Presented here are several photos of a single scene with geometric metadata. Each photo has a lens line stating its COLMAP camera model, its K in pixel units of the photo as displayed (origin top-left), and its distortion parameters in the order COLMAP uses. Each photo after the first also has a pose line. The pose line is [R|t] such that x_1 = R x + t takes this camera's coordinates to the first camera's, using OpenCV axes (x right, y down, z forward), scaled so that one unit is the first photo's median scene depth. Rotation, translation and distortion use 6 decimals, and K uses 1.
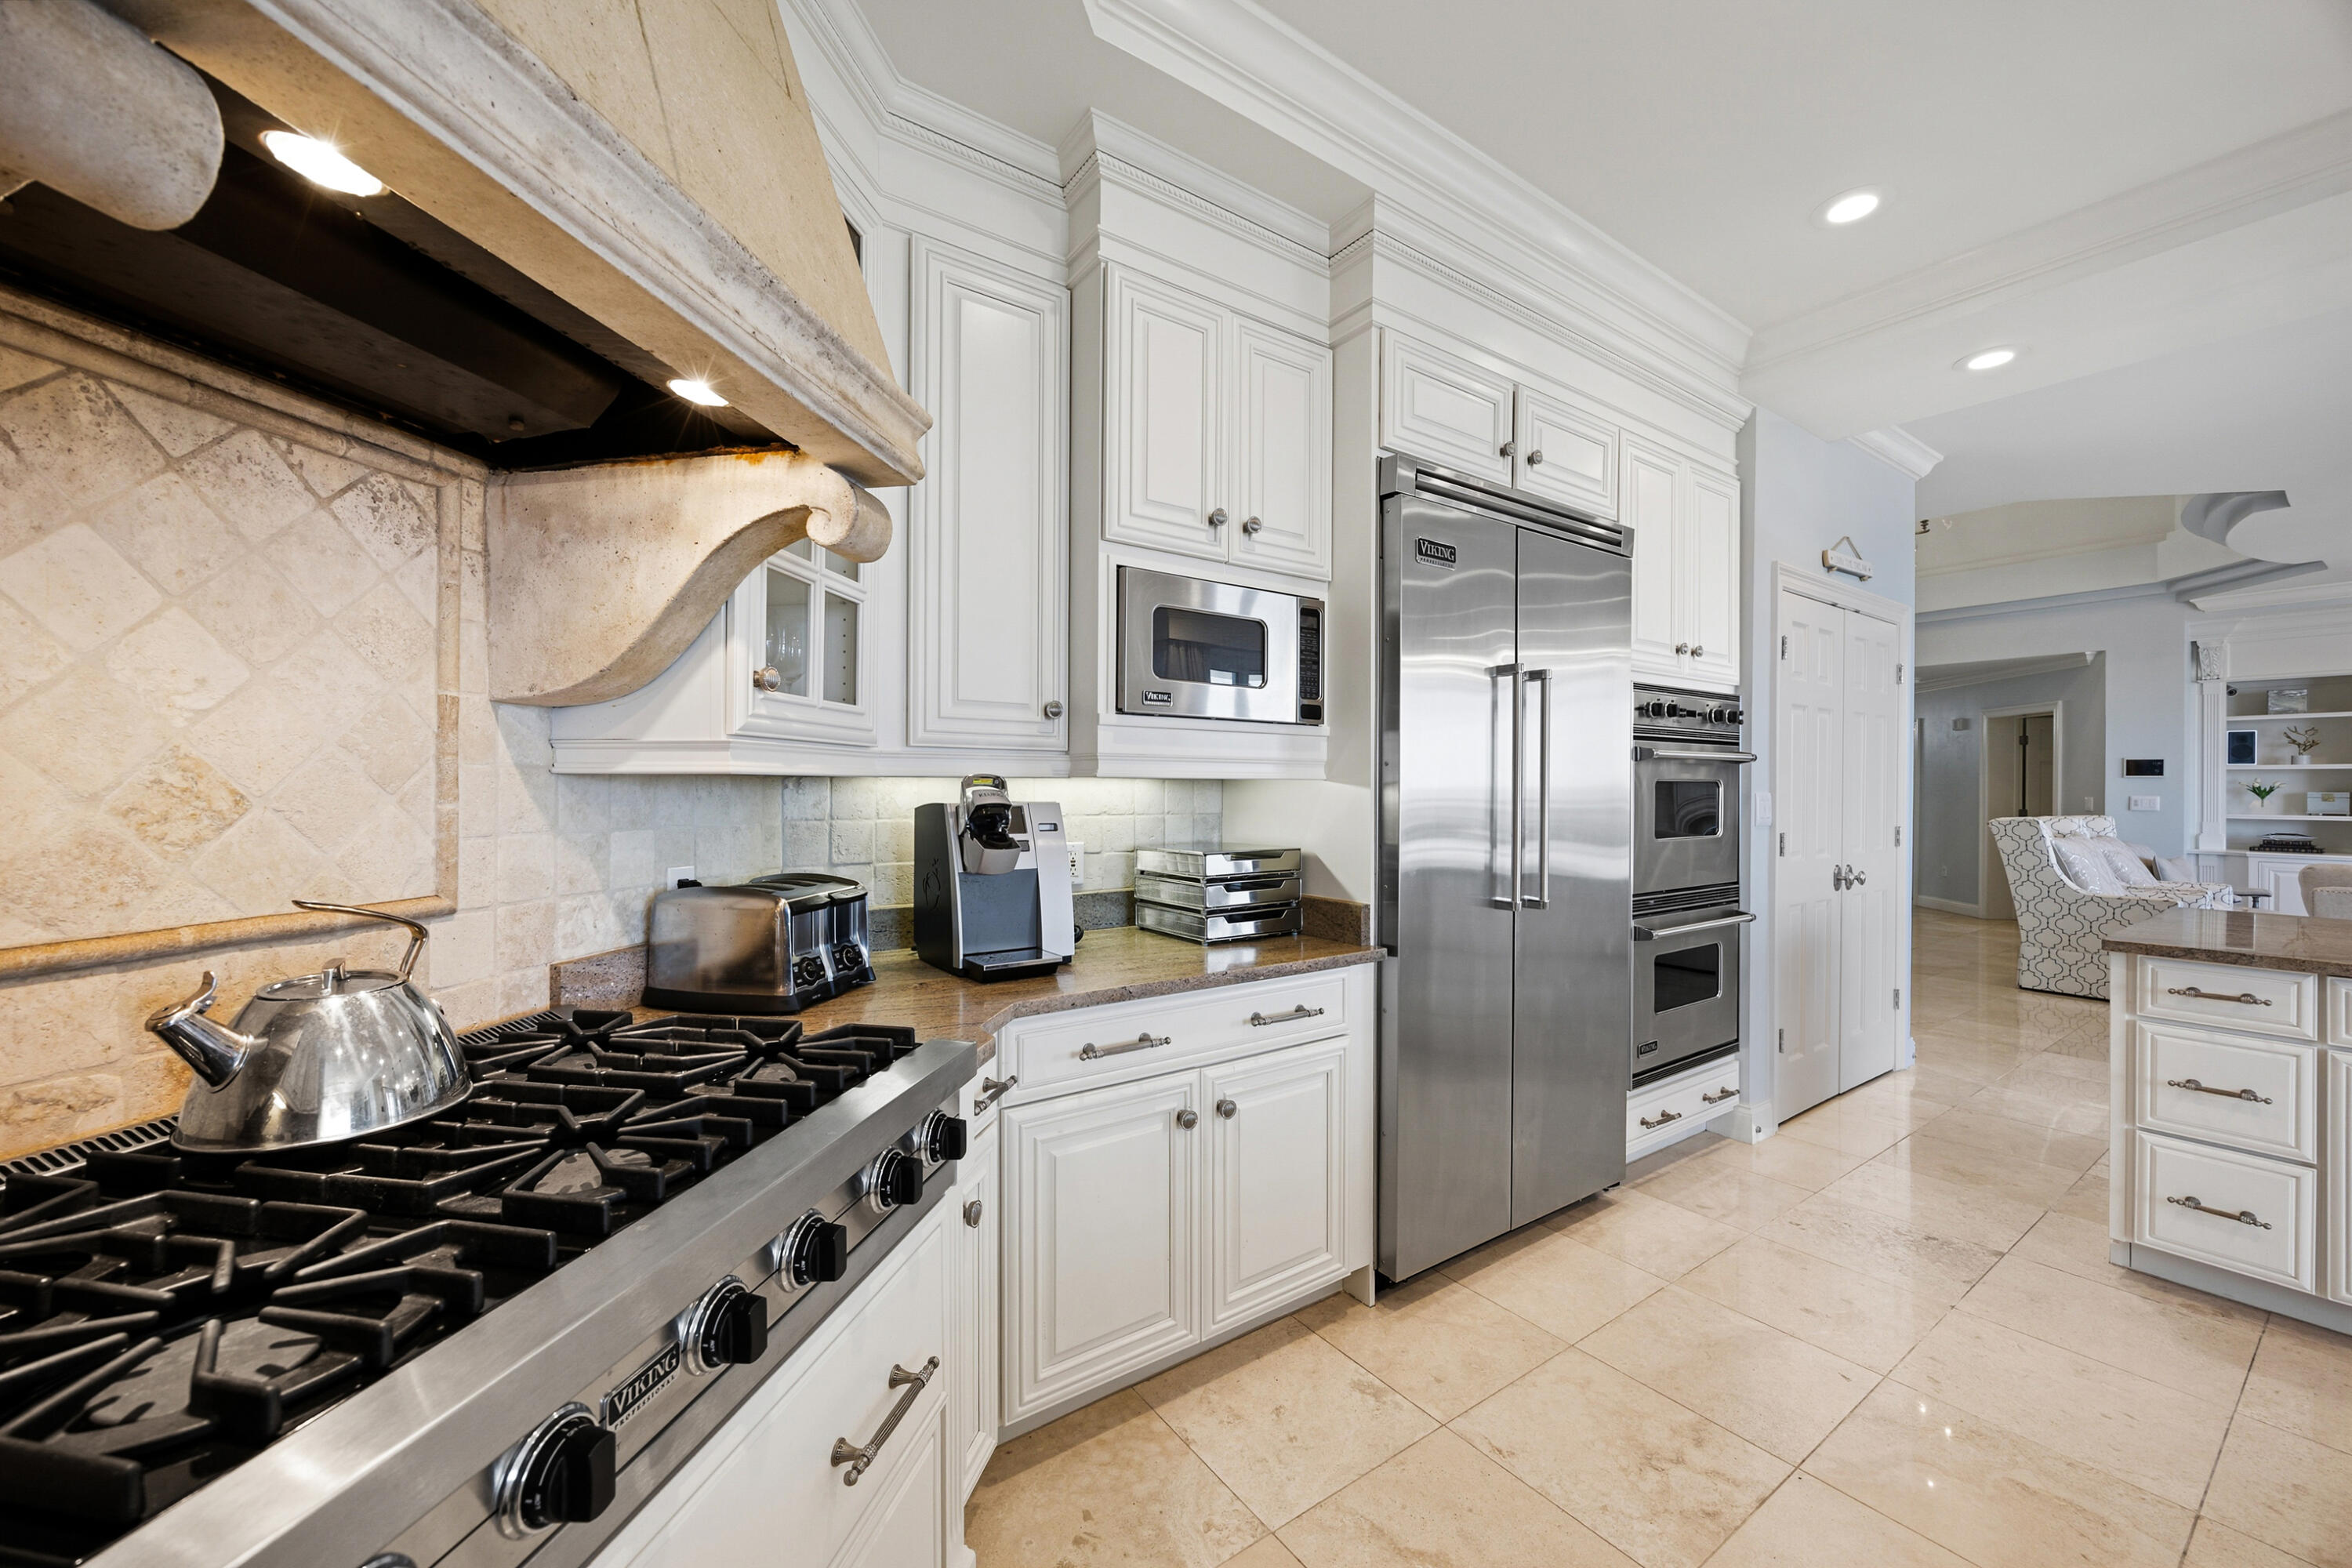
lens RADIAL K [[902.9, 0, 1176.2], [0, 902.9, 787.3], [0, 0, 1]] dist [0.000223, -0.000323]
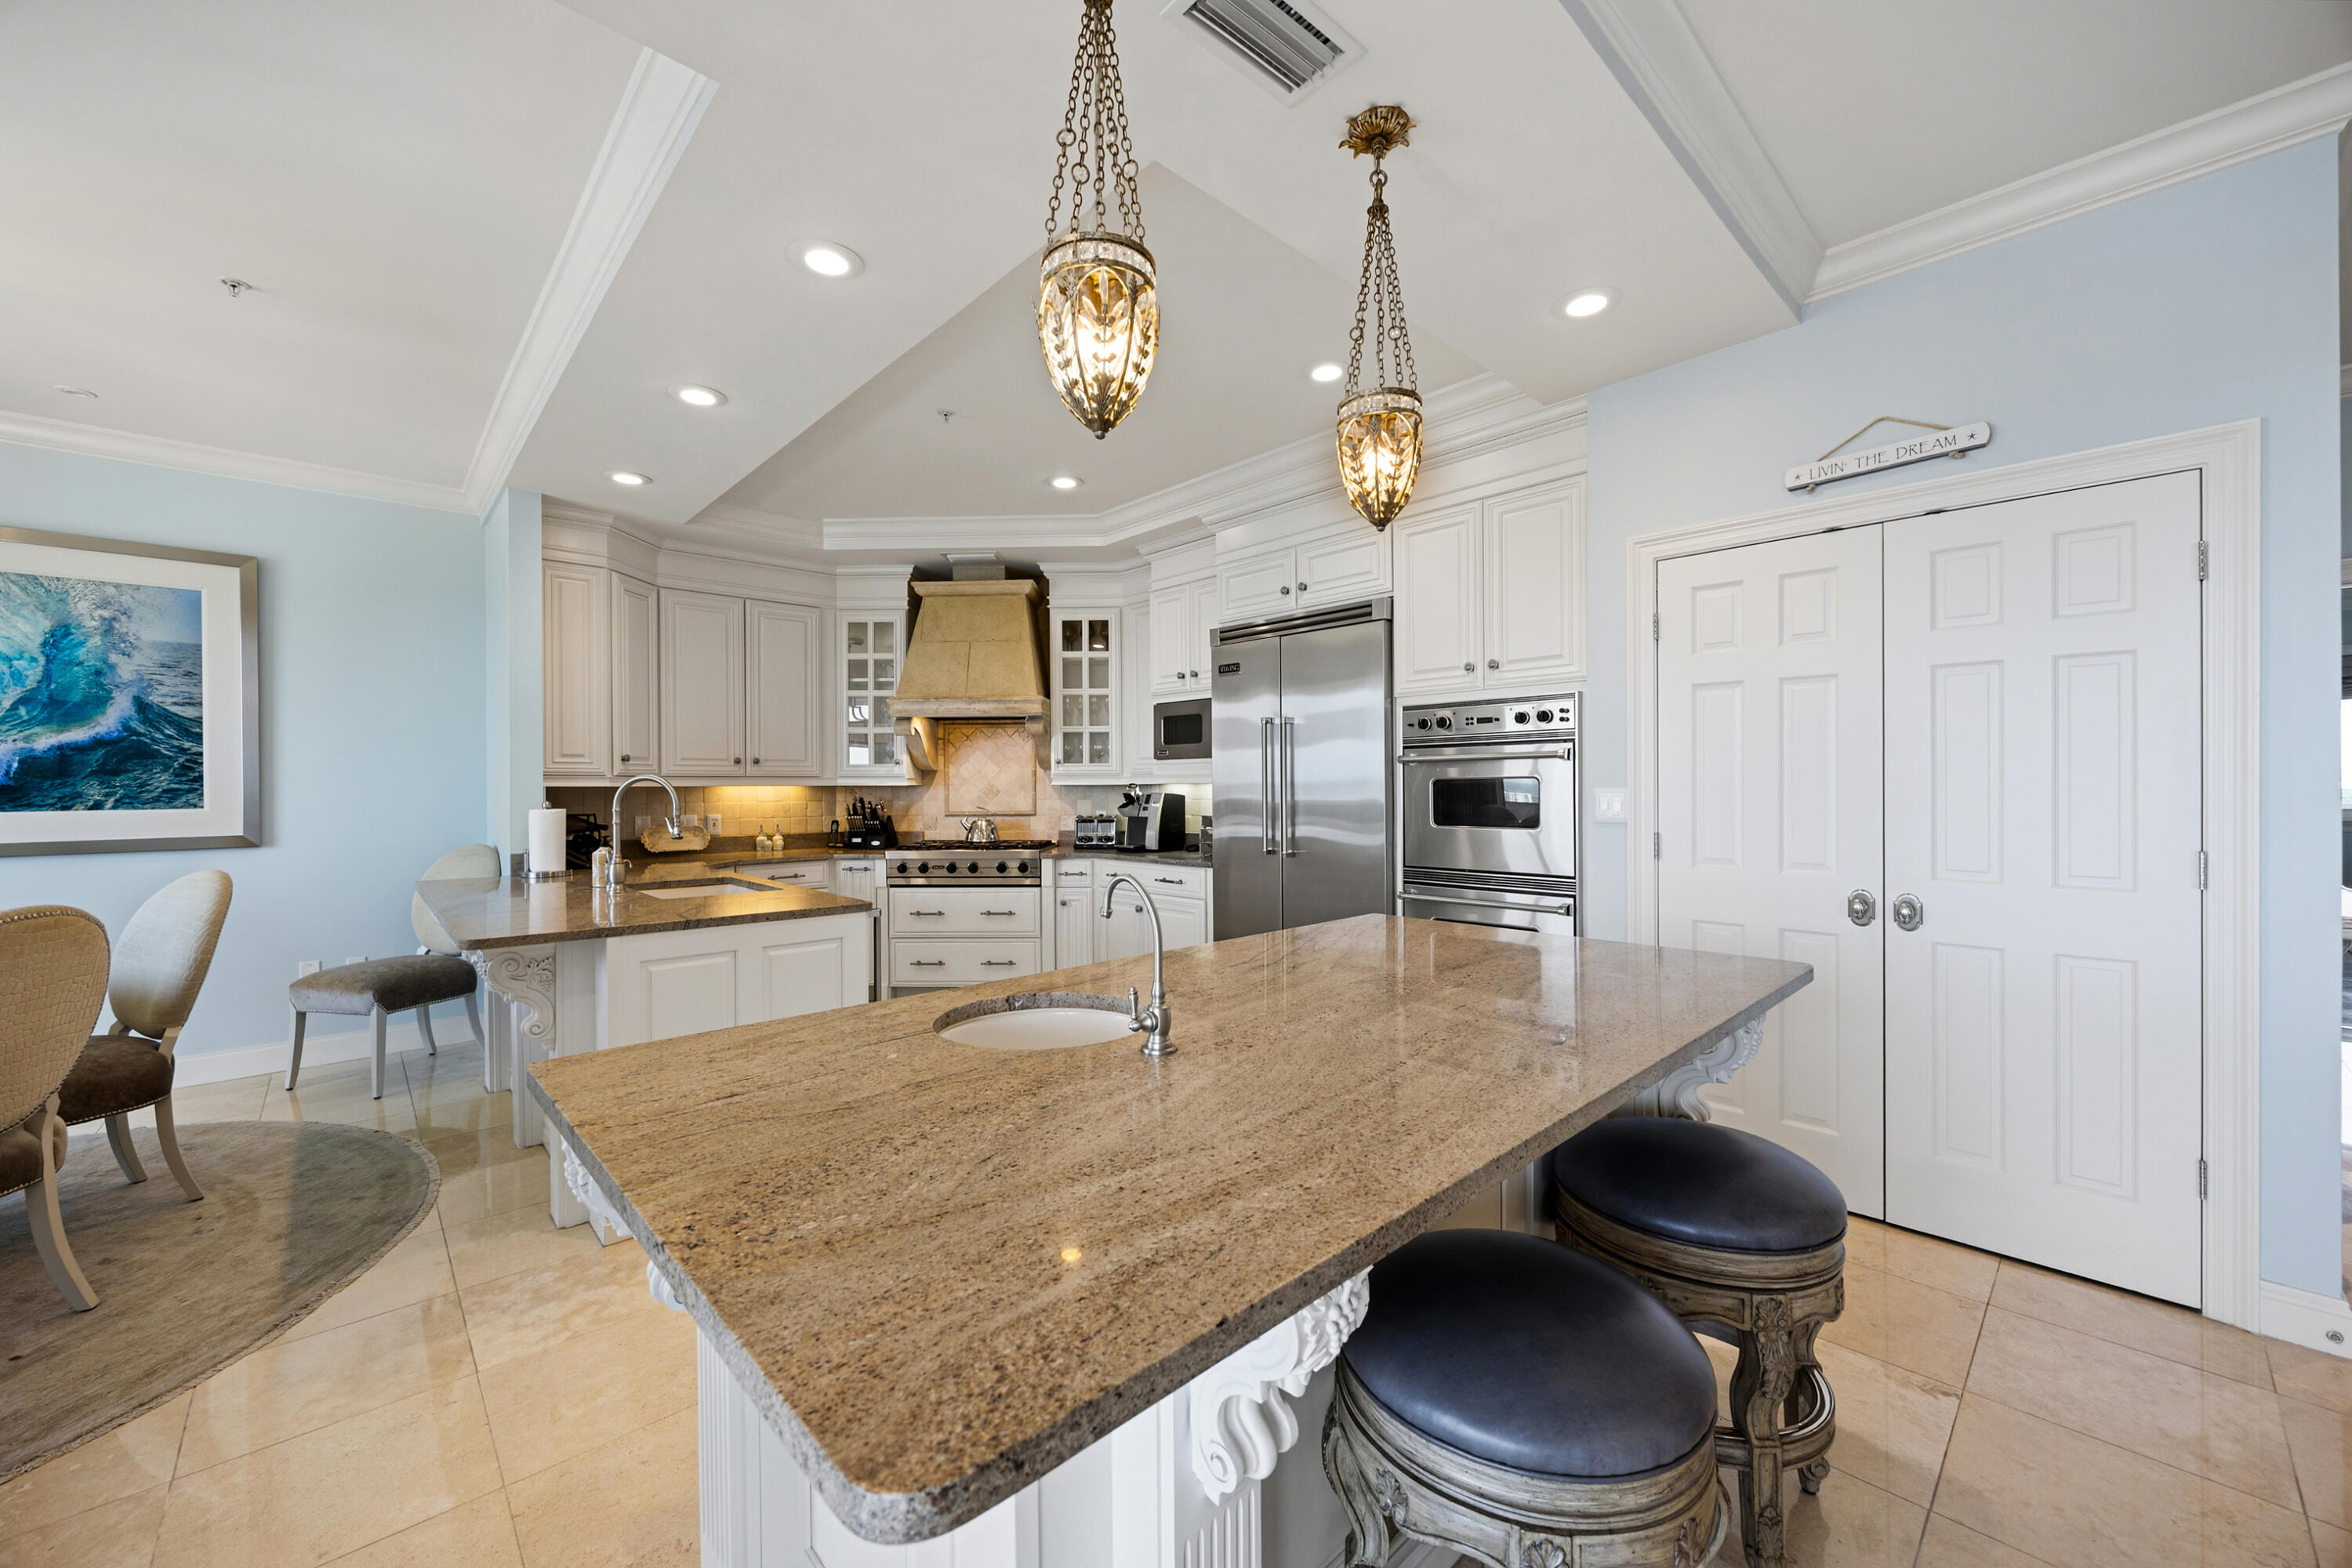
lens RADIAL K [[902.9, 0, 1175.1], [0, 902.9, 785.7], [0, 0, 1]] dist [0.000223, -0.000323]
pose [[0.124832, -0.006266, -0.992158, 5.065597], [0.005527, 0.999969, -0.005620, 0.018210], [0.992163, -0.004782, 0.124863, 1.429791]]
